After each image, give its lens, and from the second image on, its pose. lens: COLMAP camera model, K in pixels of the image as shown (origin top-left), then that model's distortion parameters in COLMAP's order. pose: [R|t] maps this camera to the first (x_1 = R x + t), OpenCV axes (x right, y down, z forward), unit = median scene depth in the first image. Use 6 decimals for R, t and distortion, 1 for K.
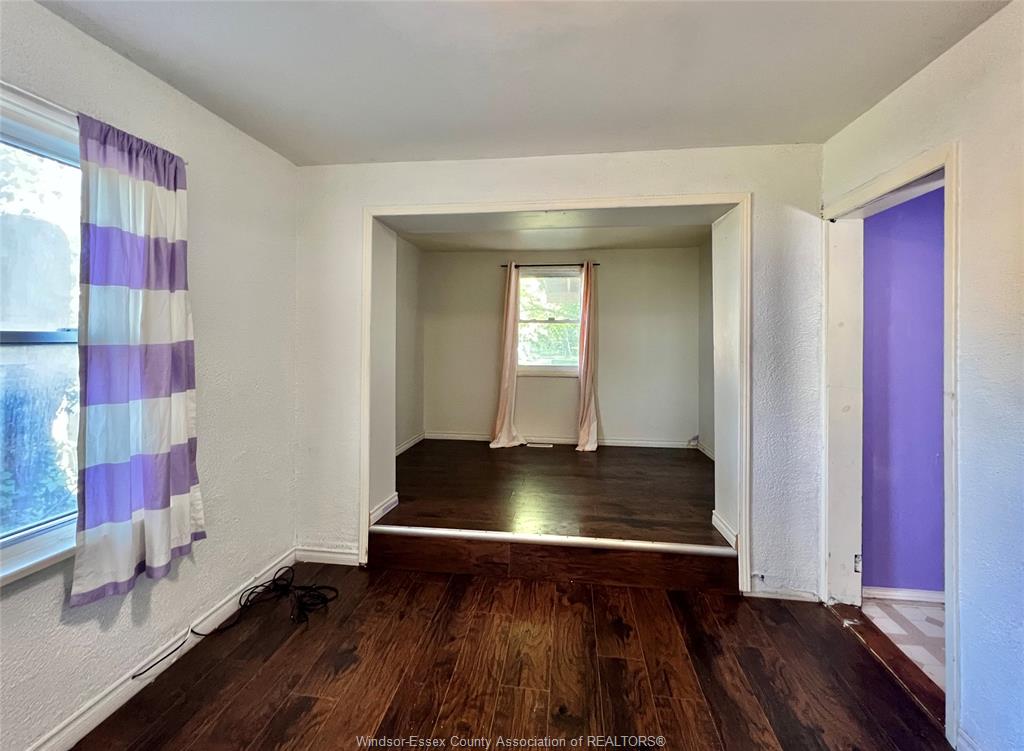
lens RADIAL K [[447.5, 0, 510.7], [0, 447.5, 337.7], [0, 0, 1]] dist [-0.000907, 0.000557]
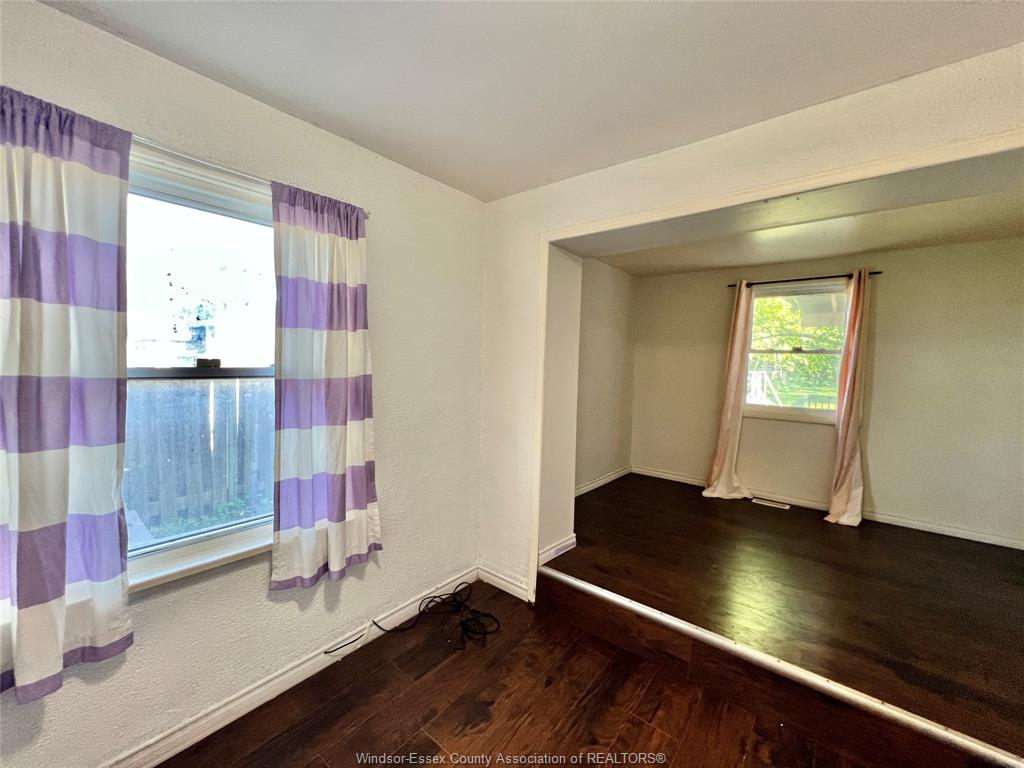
lens RADIAL K [[408.9, 0, 509.2], [0, 408.9, 381.6], [0, 0, 1]] dist [-0.003066, 0.000059]
pose [[0.848144, 0.040165, -0.528241, 0.094951], [-0.015392, 0.998569, 0.051213, -0.026514], [0.529542, -0.035305, 0.847549, 0.256390]]
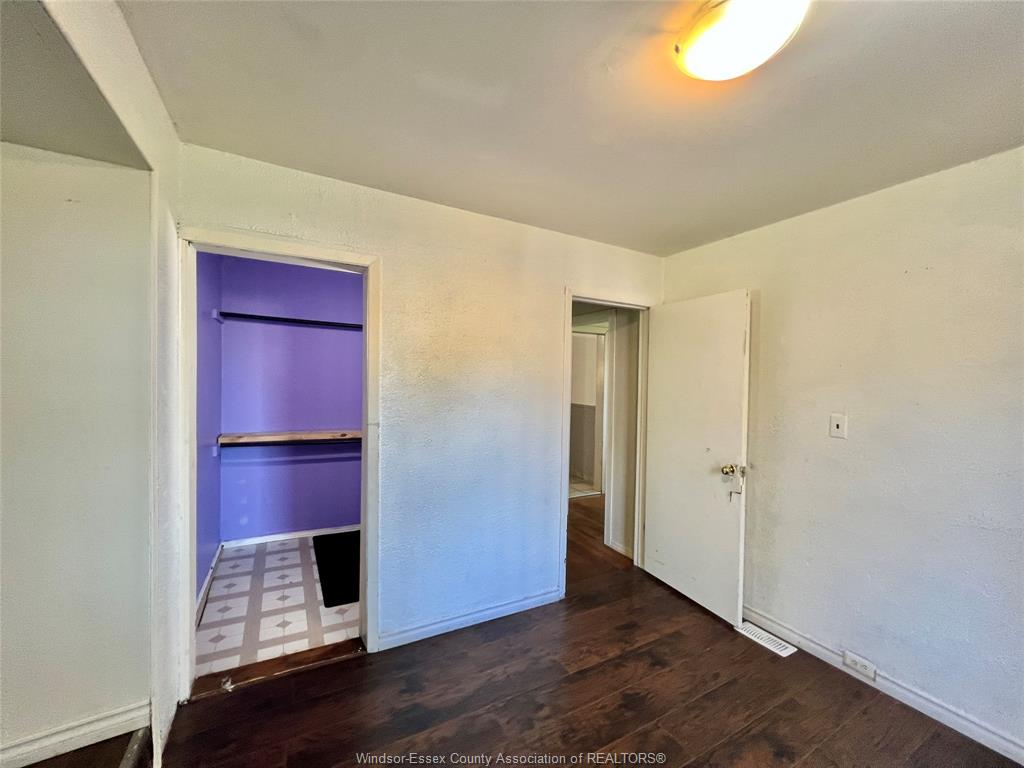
lens RADIAL K [[410.5, 0, 509.9], [0, 410.5, 382.3], [0, 0, 1]] dist [-0.003186, 0.000069]
pose [[-0.598065, -0.034001, 0.800726, -0.247101], [-0.030310, 0.999344, 0.019796, -0.034785], [-0.800874, -0.012431, -0.598704, 0.956149]]
